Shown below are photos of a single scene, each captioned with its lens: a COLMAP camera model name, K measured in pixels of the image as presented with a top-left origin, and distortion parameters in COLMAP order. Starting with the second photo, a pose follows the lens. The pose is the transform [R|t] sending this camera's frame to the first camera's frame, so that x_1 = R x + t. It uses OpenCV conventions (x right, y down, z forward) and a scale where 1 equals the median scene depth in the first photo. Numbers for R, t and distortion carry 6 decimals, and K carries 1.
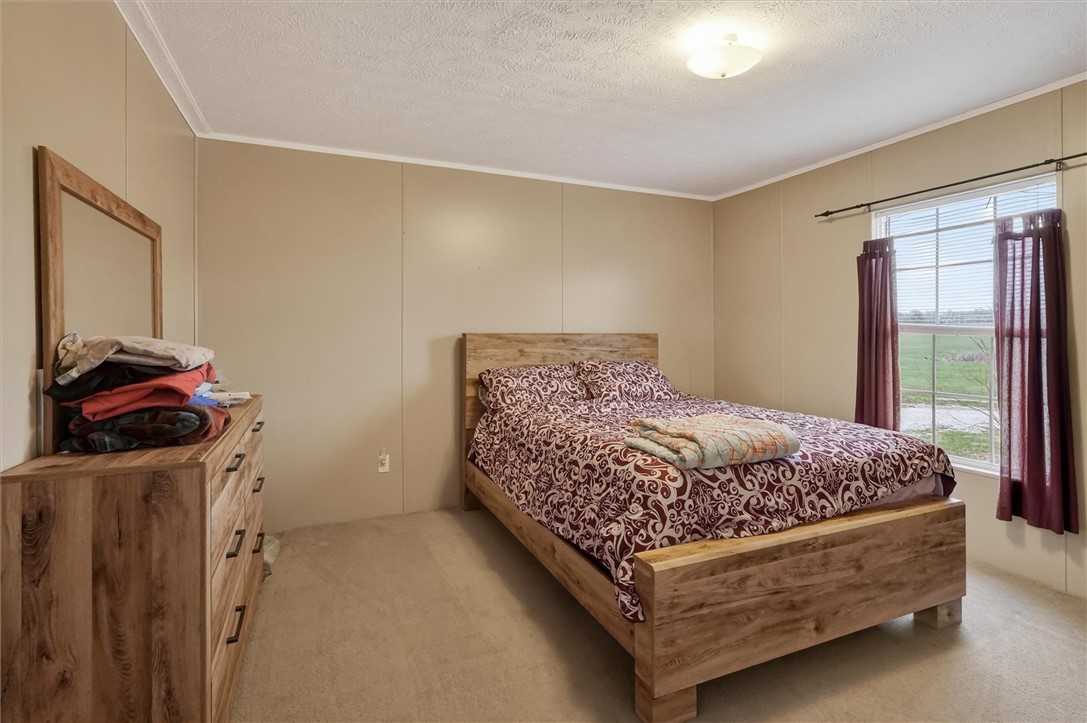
lens RADIAL K [[487.7, 0, 545.1], [0, 487.7, 319.3], [0, 0, 1]] dist [-0.001265, -0.001110]
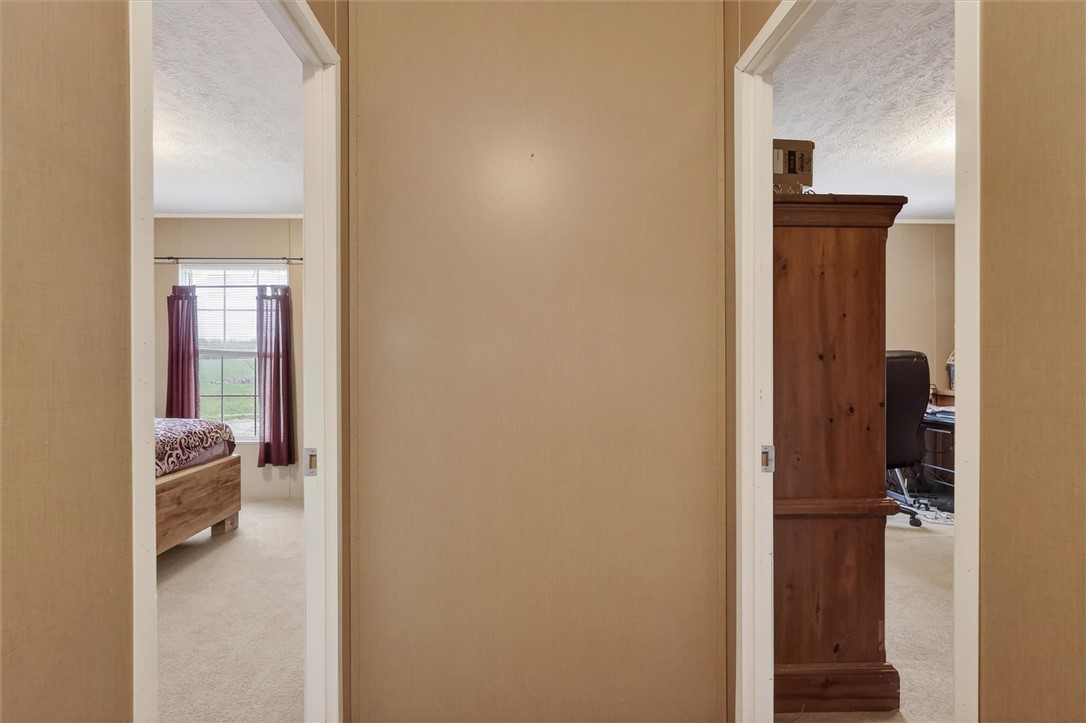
lens RADIAL K [[491.7, 0, 538.1], [0, 491.7, 359.1], [0, 0, 1]] dist [0.000324, -0.000120]
pose [[0.308171, -0.000909, 0.951331, -0.427482], [-0.010324, 0.999937, 0.004300, 0.030677], [-0.951275, -0.011147, 0.308142, -0.487776]]
